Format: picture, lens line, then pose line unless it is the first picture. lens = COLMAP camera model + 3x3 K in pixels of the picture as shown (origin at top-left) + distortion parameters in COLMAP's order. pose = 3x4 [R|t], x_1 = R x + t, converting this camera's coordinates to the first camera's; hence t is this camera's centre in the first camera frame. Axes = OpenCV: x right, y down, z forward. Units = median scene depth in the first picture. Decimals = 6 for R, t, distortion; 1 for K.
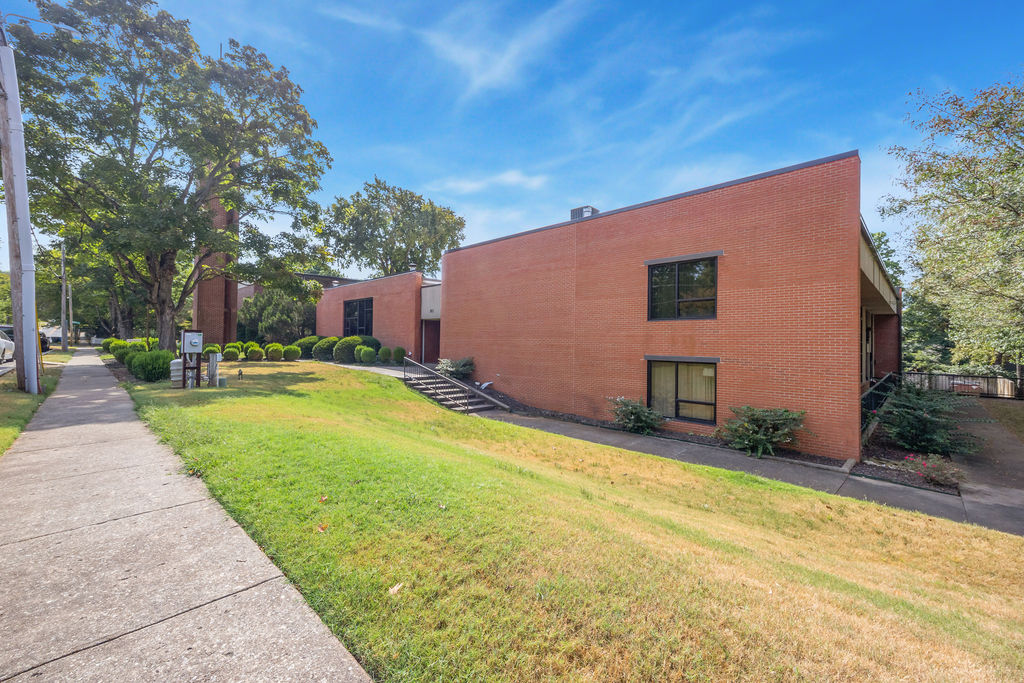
lens RADIAL K [[398.4, 0, 512.5], [0, 398.4, 339.6], [0, 0, 1]] dist [0.001478, -0.000884]
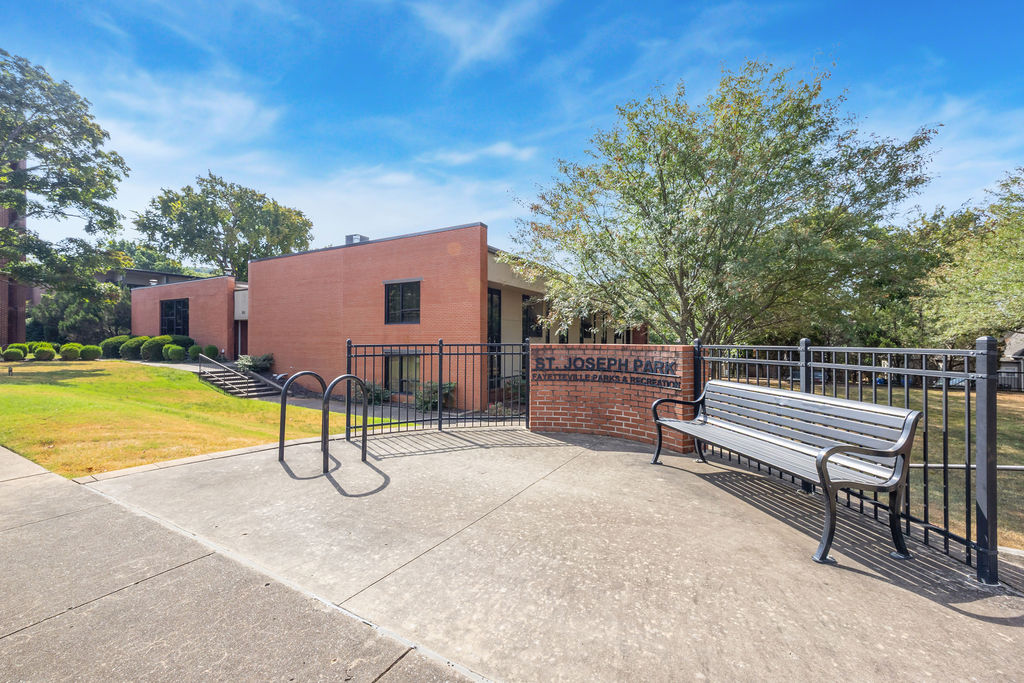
lens RADIAL K [[398.4, 0, 513.3], [0, 398.4, 343.4], [0, 0, 1]] dist [0.001478, -0.000884]
pose [[0.968672, -0.010477, 0.248122, 0.251191], [0.005944, 0.999802, 0.019010, -0.002751], [-0.248272, -0.016940, 0.968542, -0.267971]]
